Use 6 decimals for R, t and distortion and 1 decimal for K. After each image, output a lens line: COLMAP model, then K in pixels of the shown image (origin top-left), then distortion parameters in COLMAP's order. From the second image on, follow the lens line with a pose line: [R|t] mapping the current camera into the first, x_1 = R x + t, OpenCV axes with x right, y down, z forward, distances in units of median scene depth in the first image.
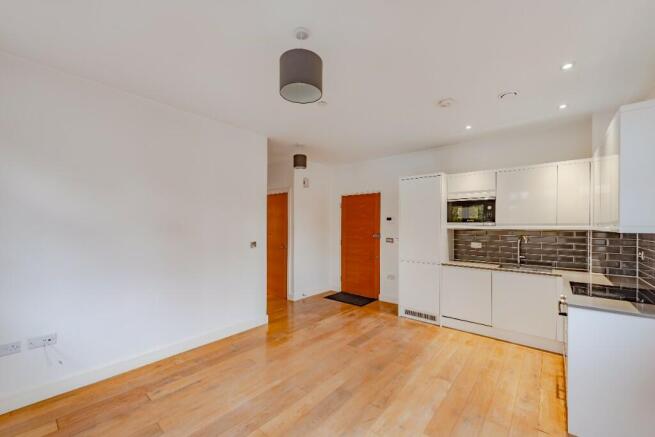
lens RADIAL K [[259.7, 0, 329.9], [0, 259.7, 231.0], [0, 0, 1]] dist [0.000953, 0.000013]
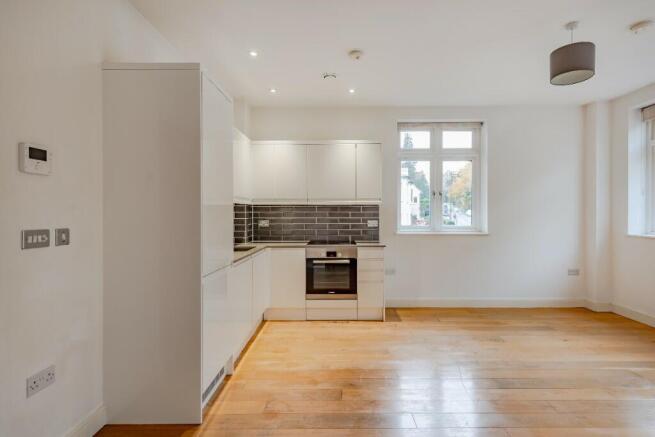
lens RADIAL K [[341.1, 0, 327.5], [0, 341.1, 218.5], [0, 0, 1]] dist [0.001654, 0.000337]
pose [[-0.643484, -0.012828, 0.765352, -0.296374], [0.014273, 0.999485, 0.028752, 0.013831], [-0.765326, 0.029426, -0.642969, 1.434841]]
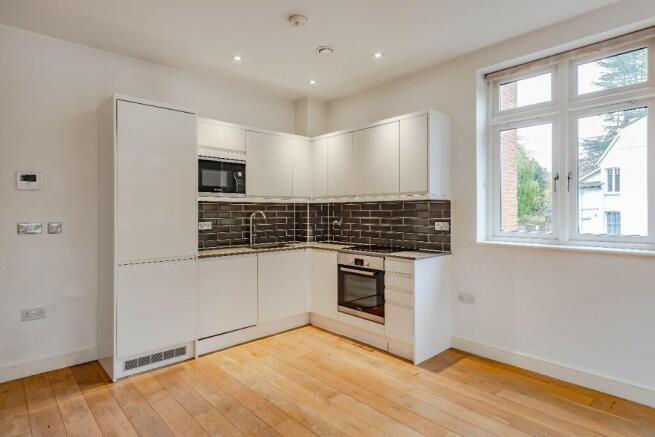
lens RADIAL K [[358.4, 0, 327.5], [0, 358.4, 218.5], [0, 0, 1]] dist [-0.000184, -0.000439]
pose [[0.119091, -0.024133, 0.992590, -0.416772], [0.021771, 0.999528, 0.021689, 0.023625], [-0.992645, 0.019027, 0.119560, 0.634617]]
